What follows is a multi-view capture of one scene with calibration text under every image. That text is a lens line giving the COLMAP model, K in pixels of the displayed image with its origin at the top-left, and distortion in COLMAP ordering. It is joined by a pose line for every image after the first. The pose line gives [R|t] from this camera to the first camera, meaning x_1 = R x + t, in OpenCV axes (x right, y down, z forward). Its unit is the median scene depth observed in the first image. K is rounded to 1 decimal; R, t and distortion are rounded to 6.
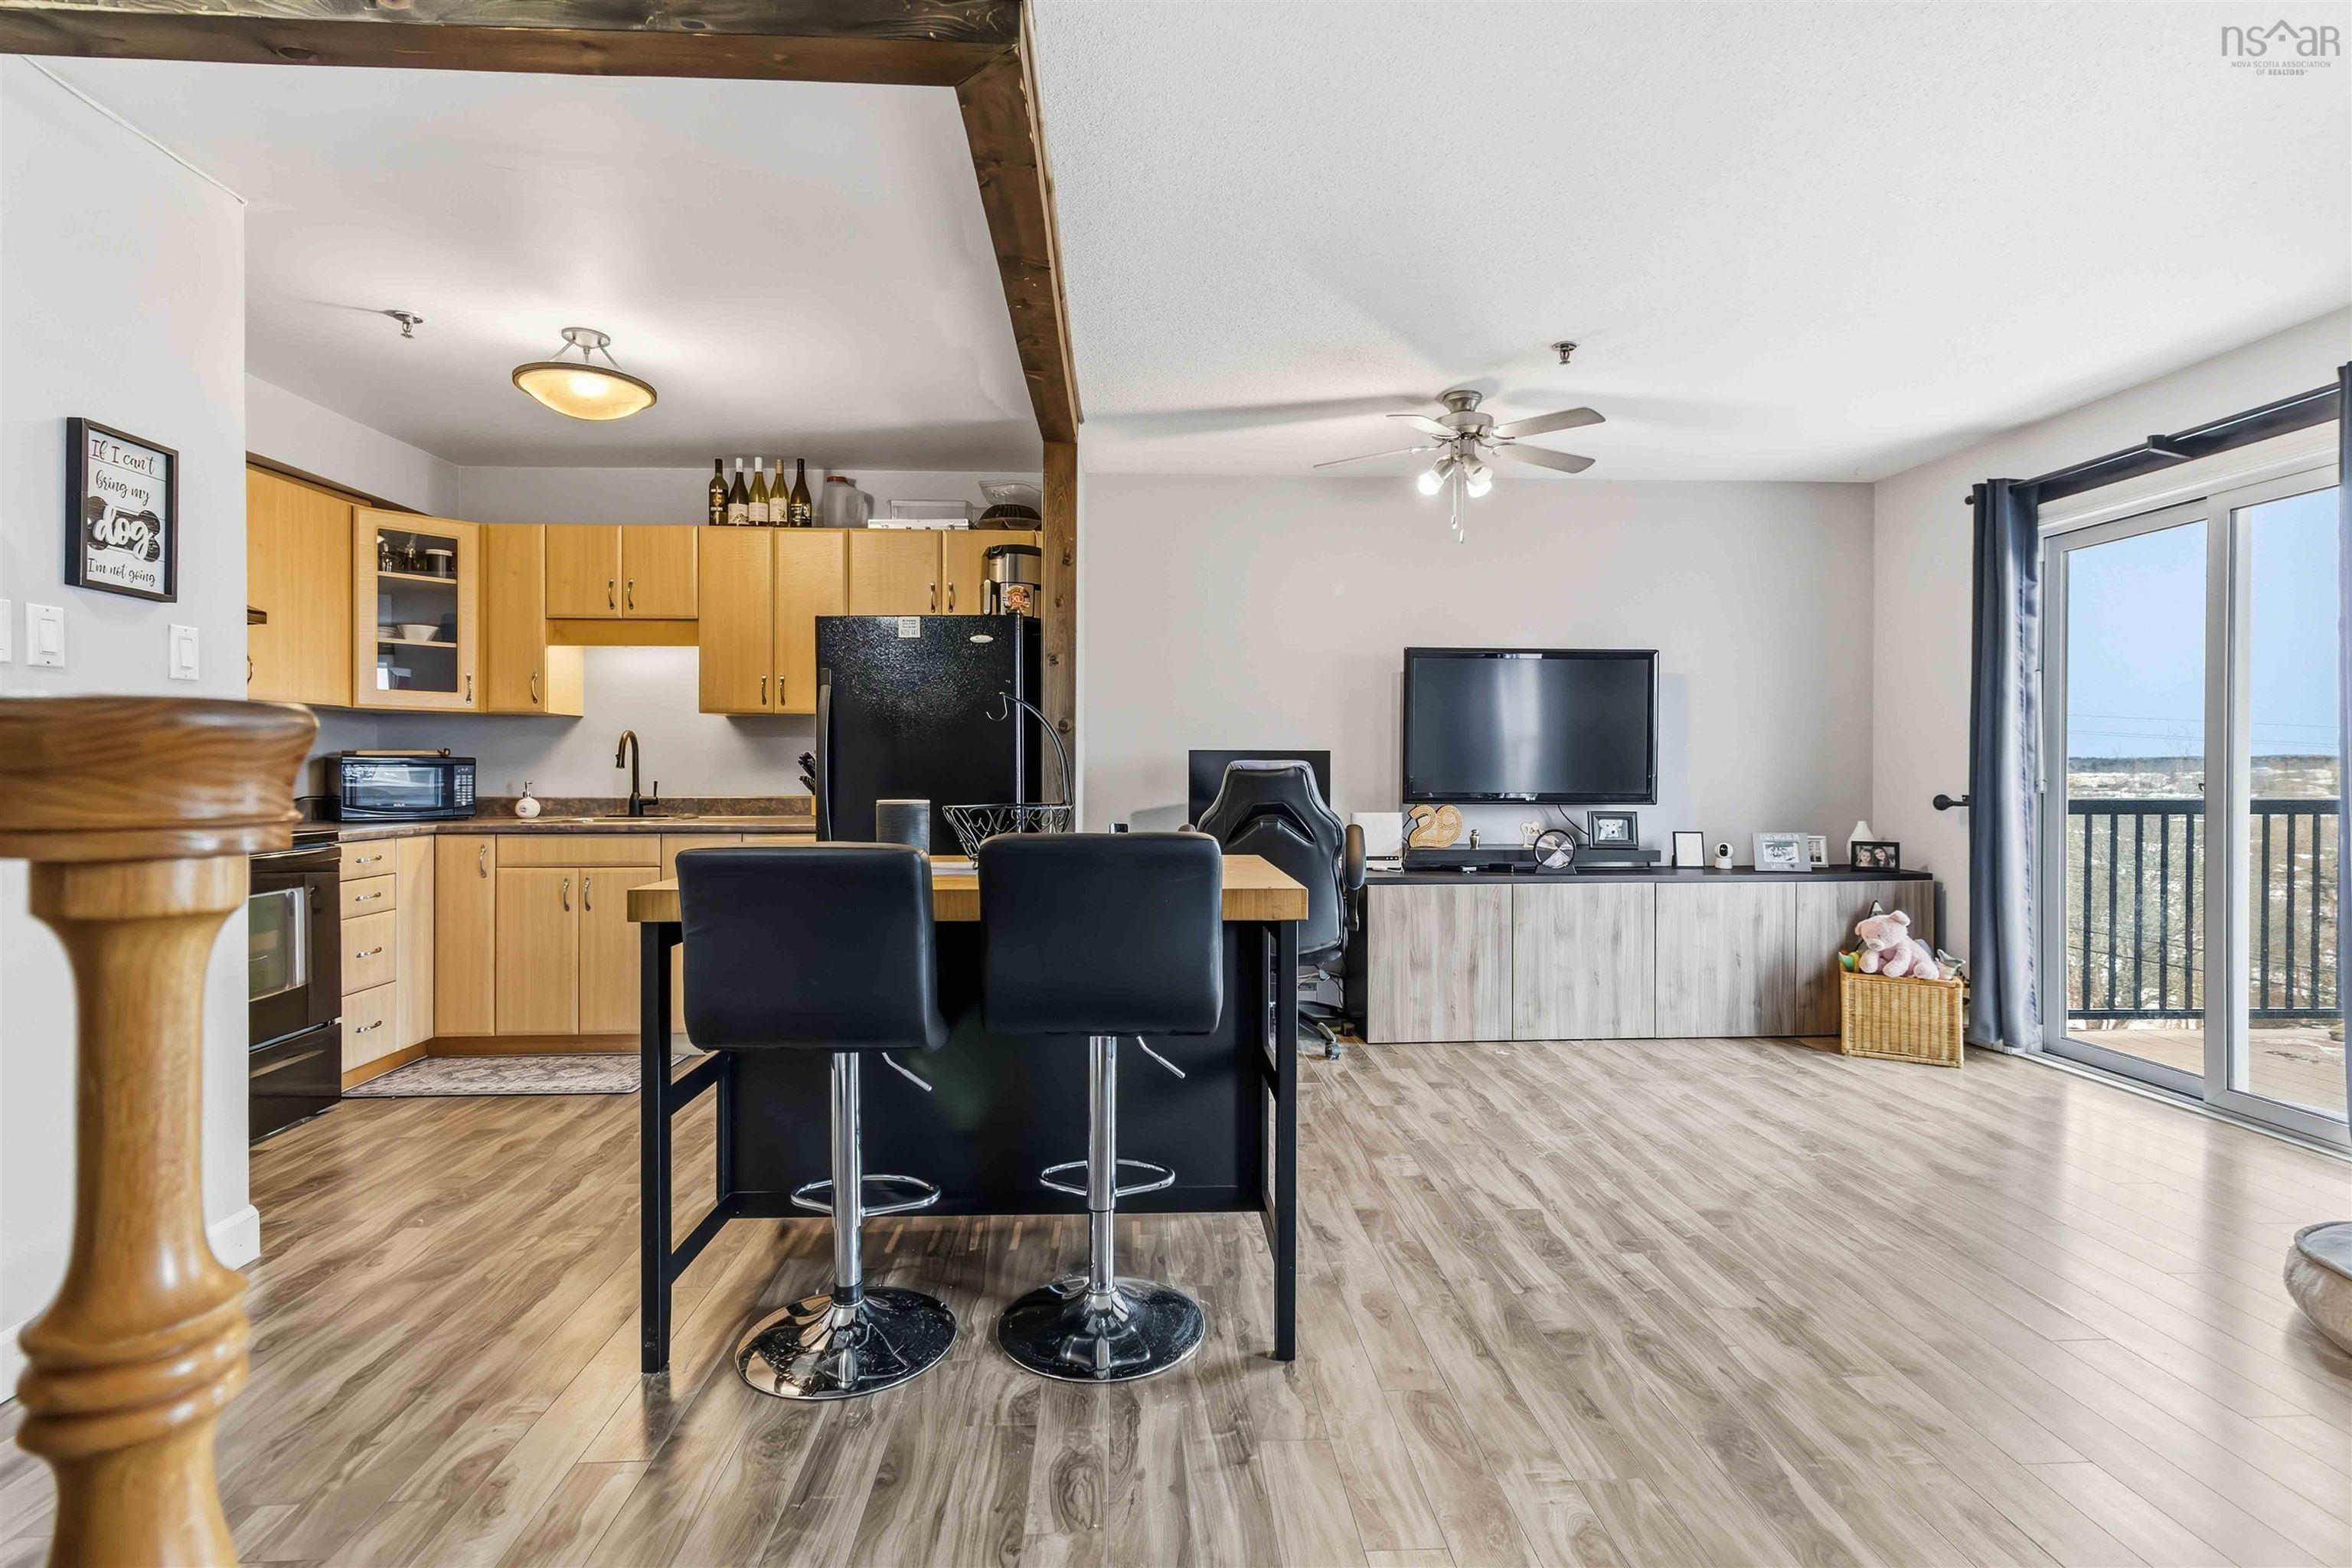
lens RADIAL K [[1102.3, 0, 1182.2], [0, 1102.3, 770.1], [0, 0, 1]] dist [0.003614, 0.000178]
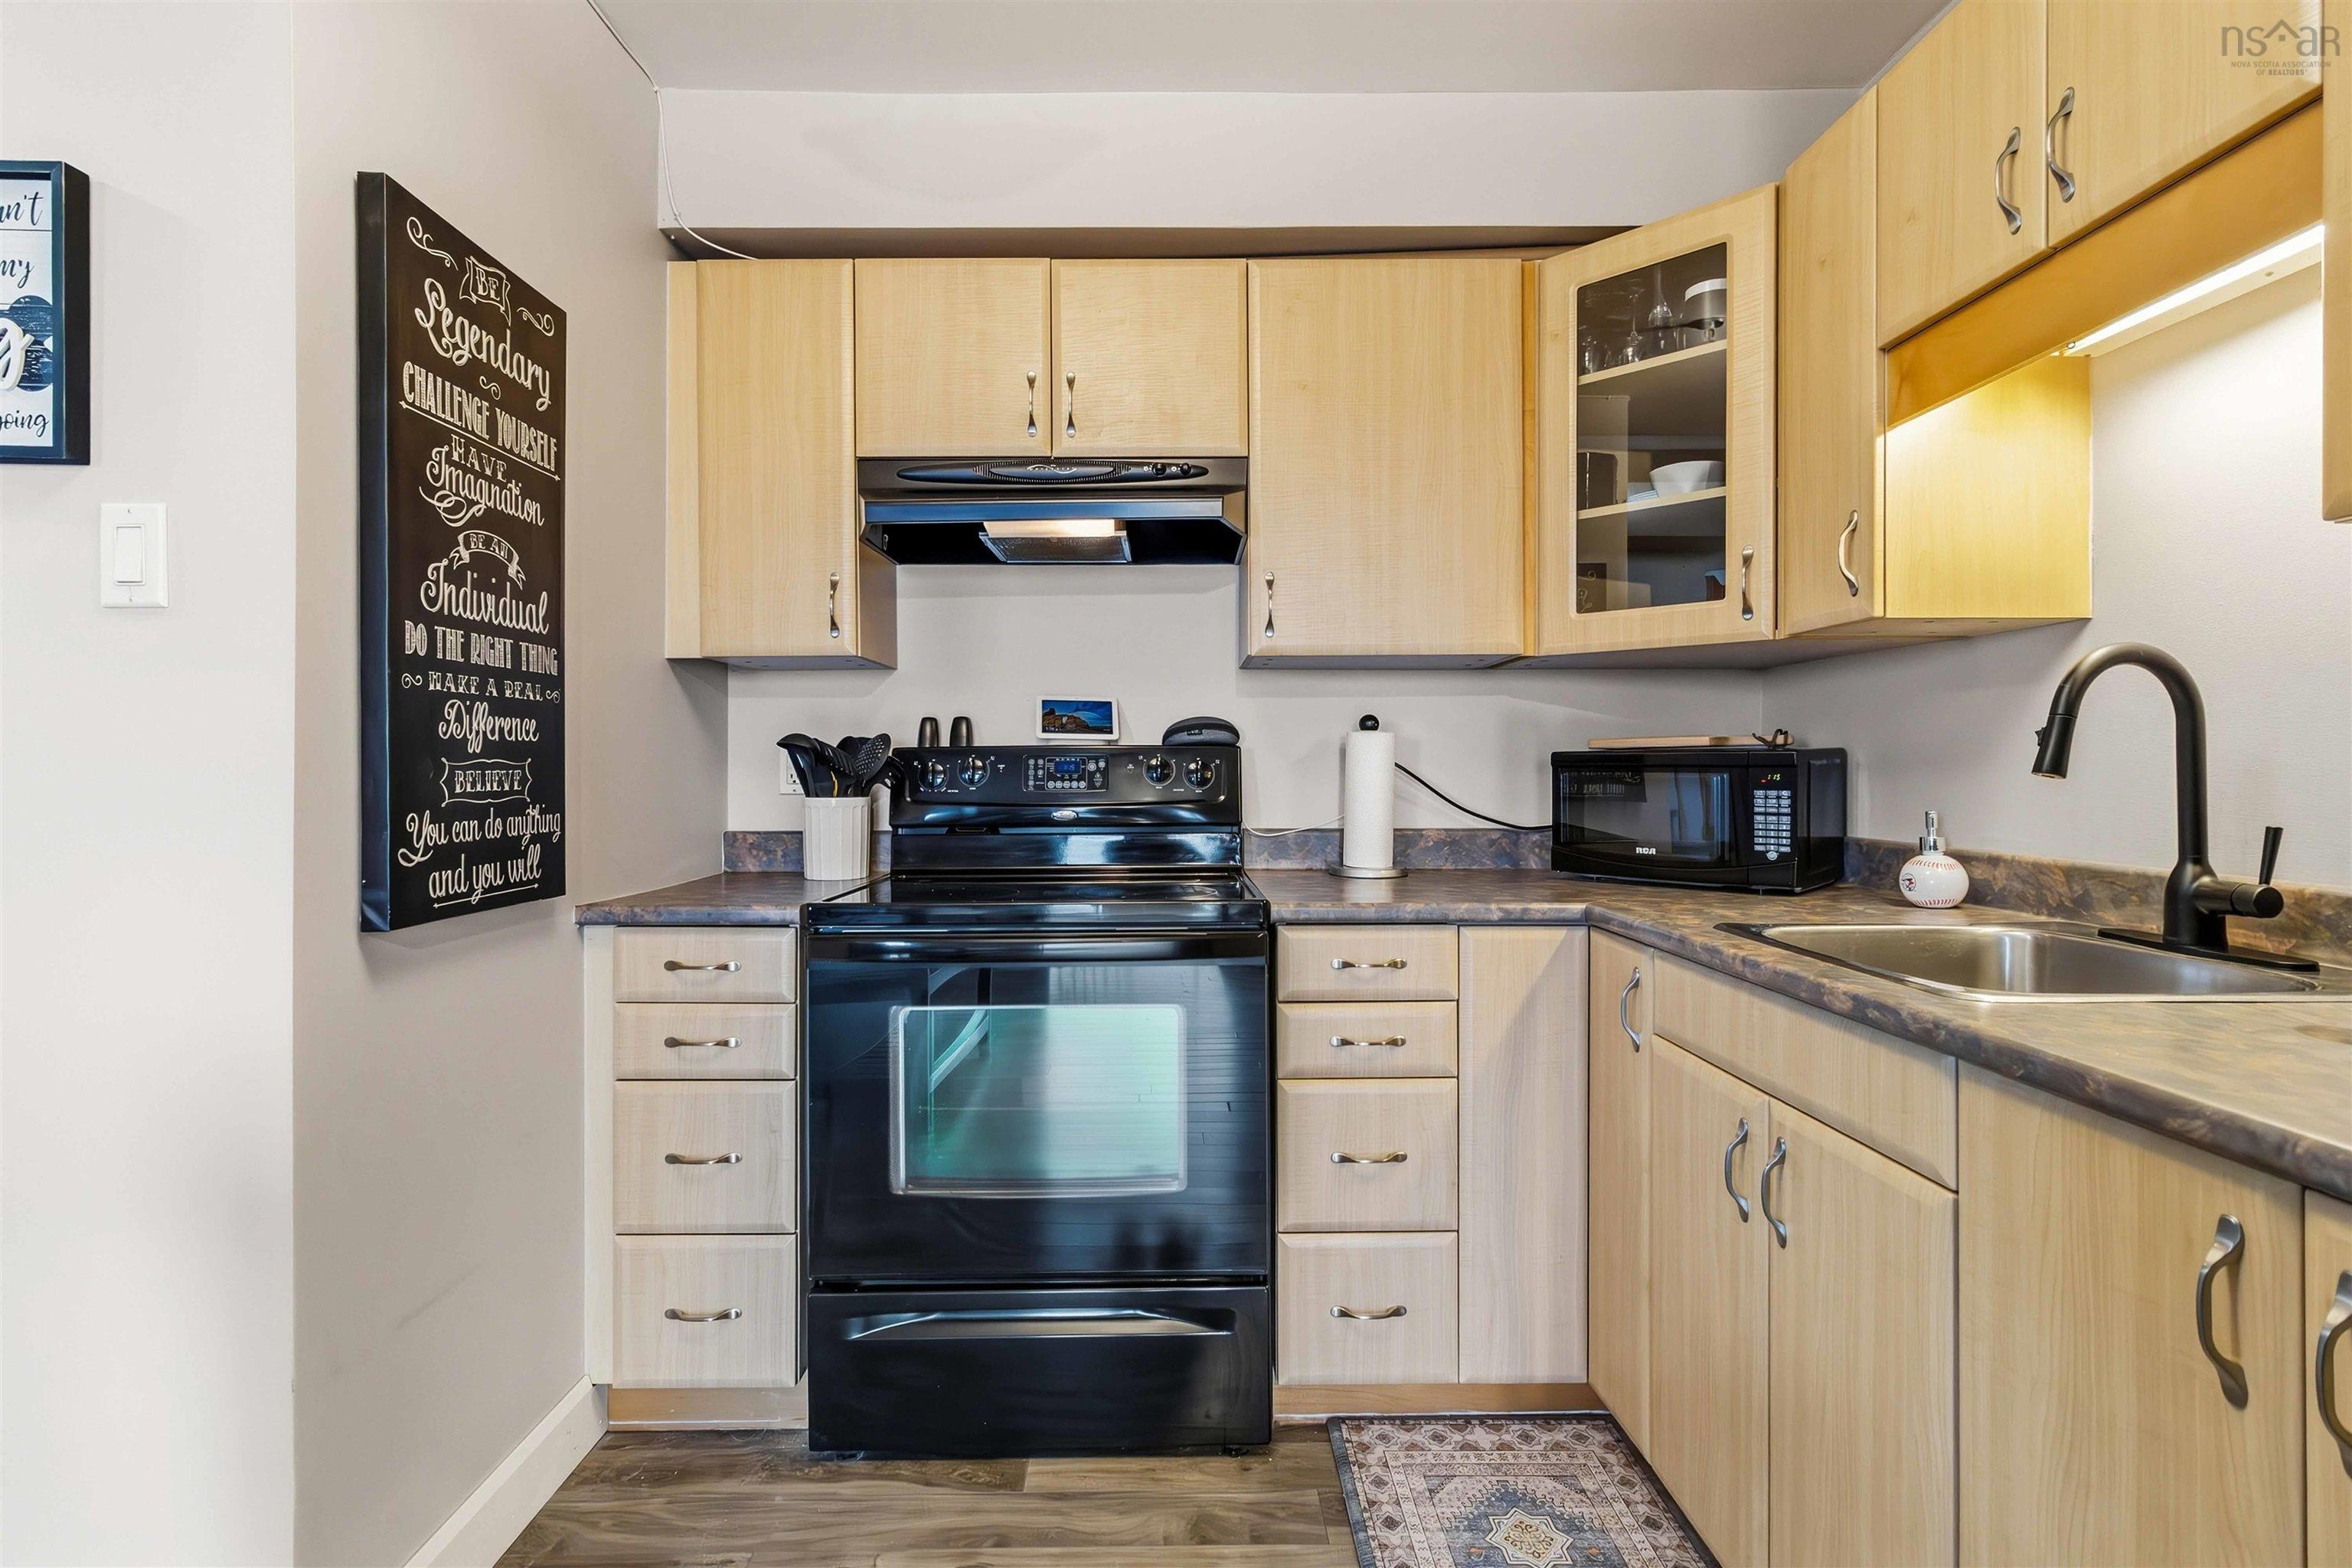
lens RADIAL K [[1102.3, 0, 1175.7], [0, 1102.3, 773.3], [0, 0, 1]] dist [0.003614, 0.000178]
pose [[-0.045012, 0.003912, -0.998979, -0.251938], [-0.001191, 0.999991, 0.003970, -0.004191], [0.998986, 0.001369, -0.045007, 0.933087]]
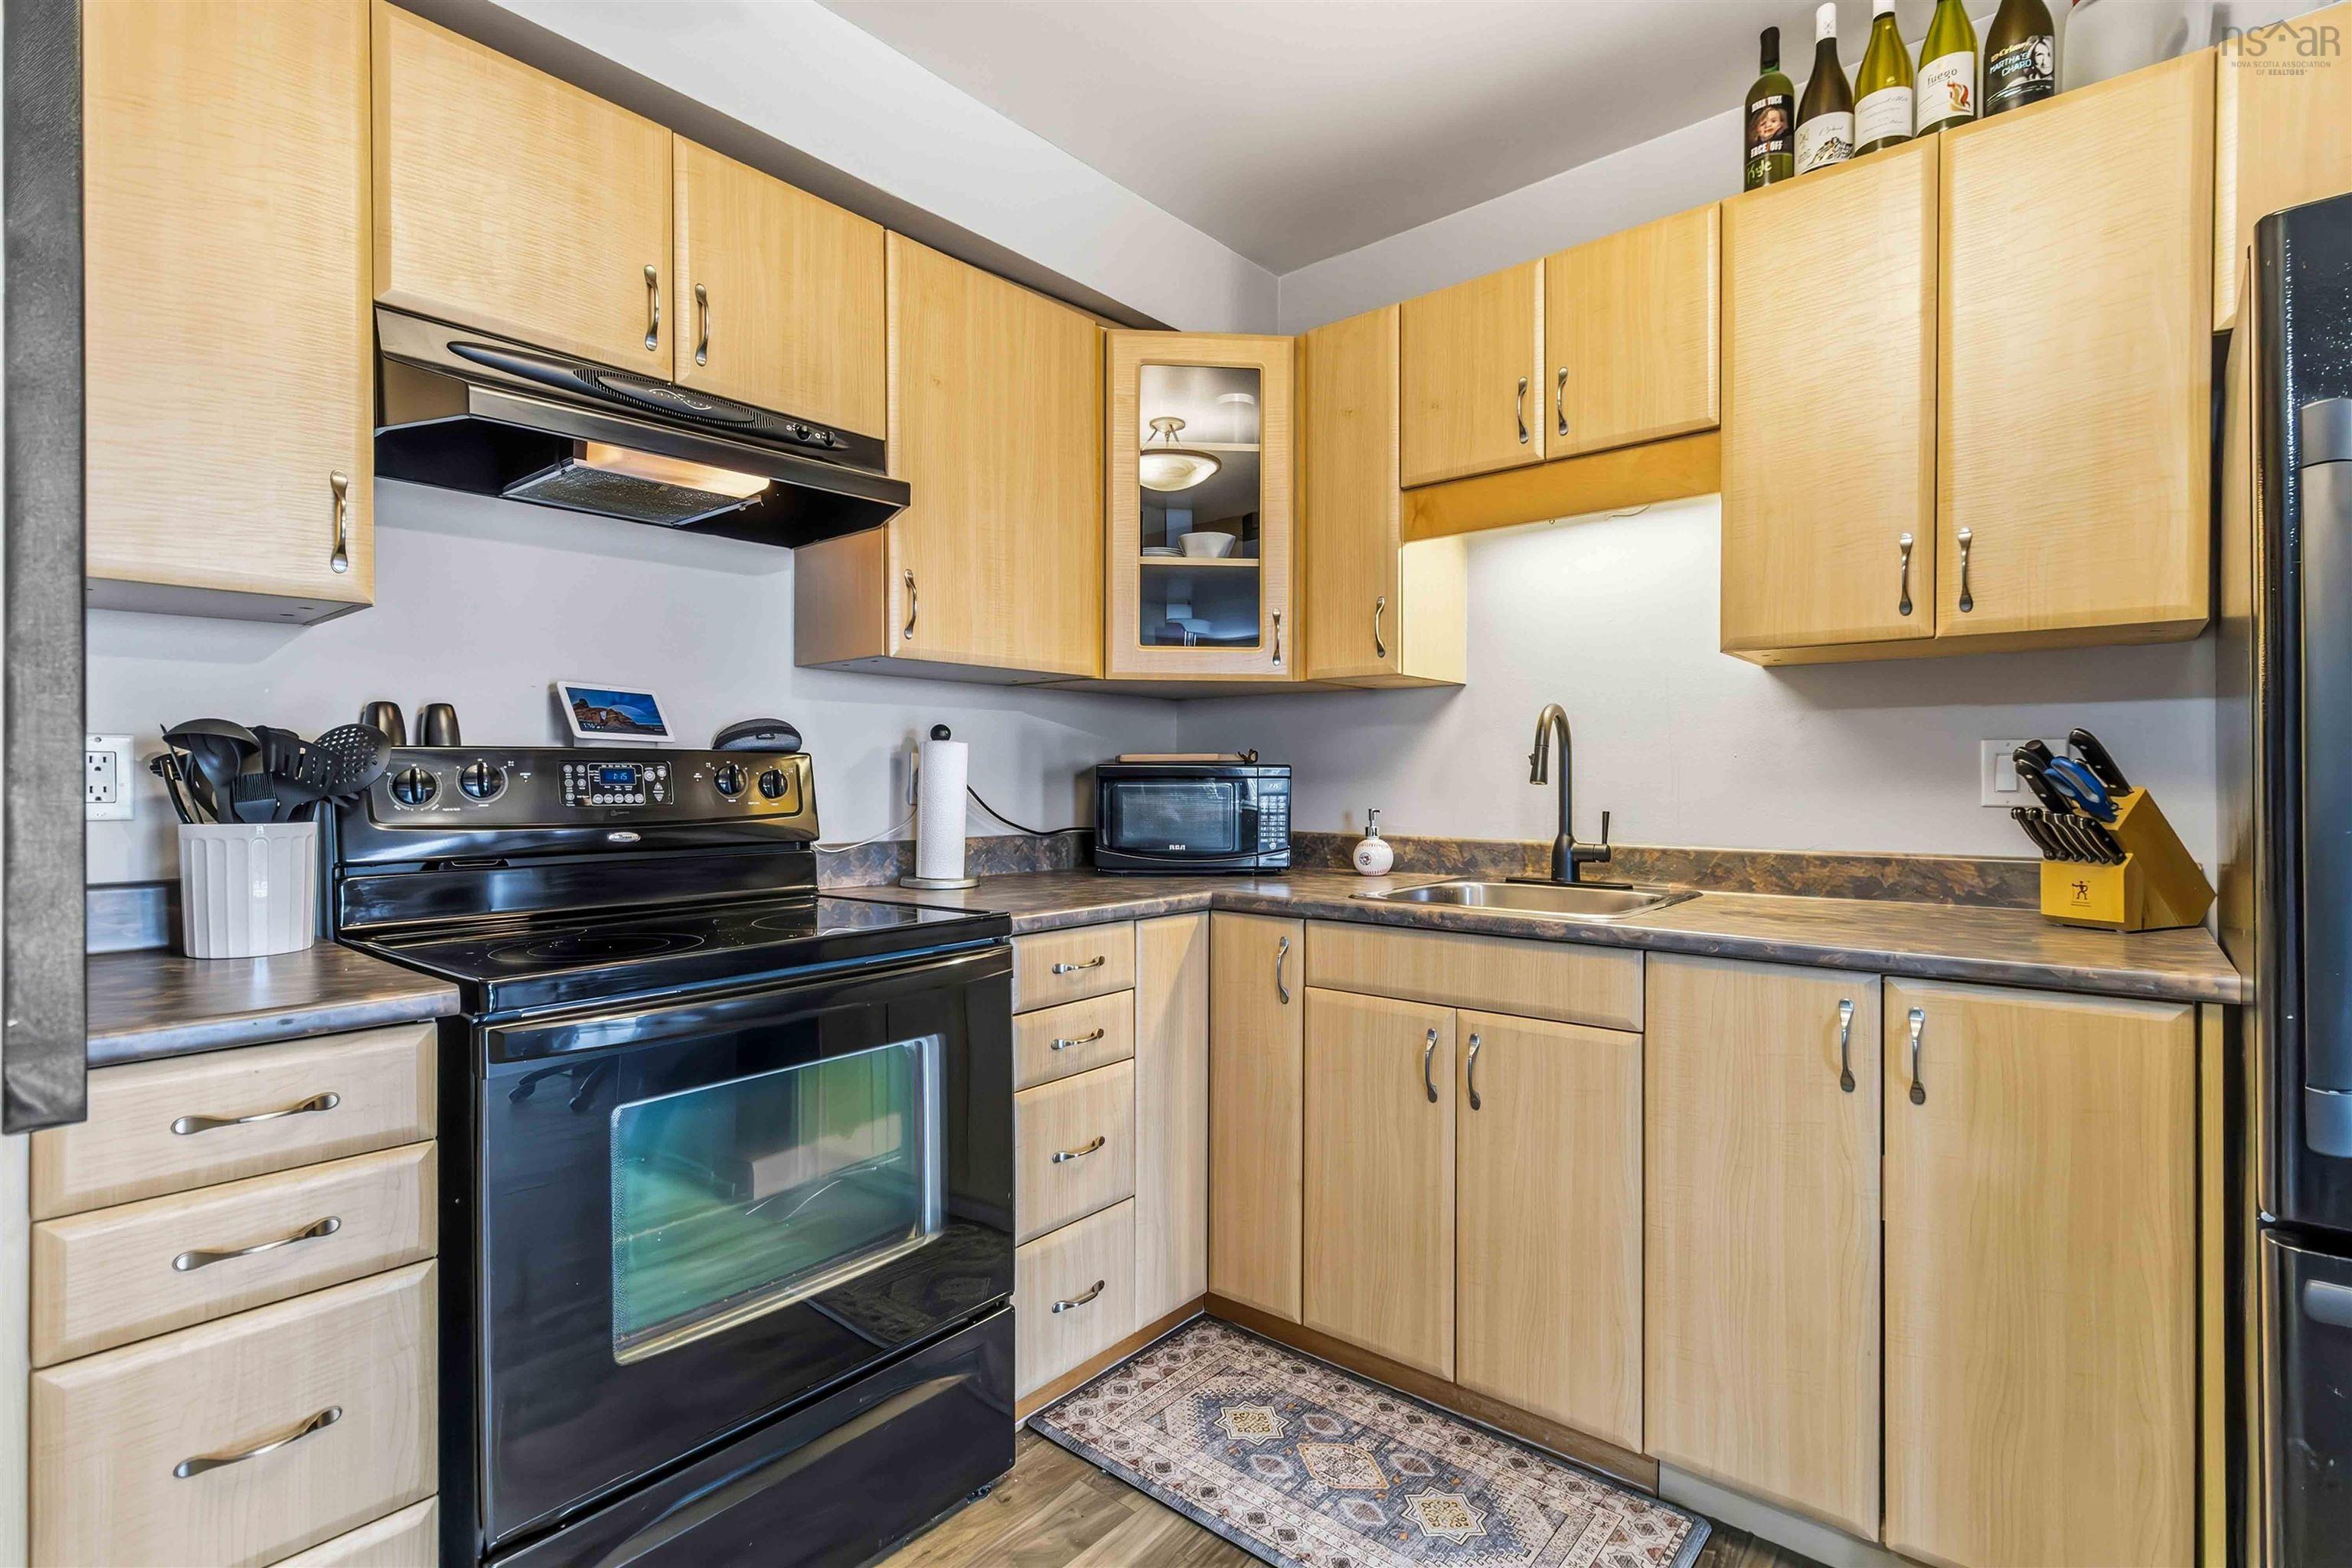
lens RADIAL K [[1102.3, 0, 1172.2], [0, 1102.3, 787.7], [0, 0, 1]] dist [0.003614, 0.000178]
pose [[0.725919, 0.005067, -0.687761, -0.358312], [-0.002003, 0.999984, 0.005252, -0.003036], [0.687777, -0.002435, 0.725918, 0.661033]]
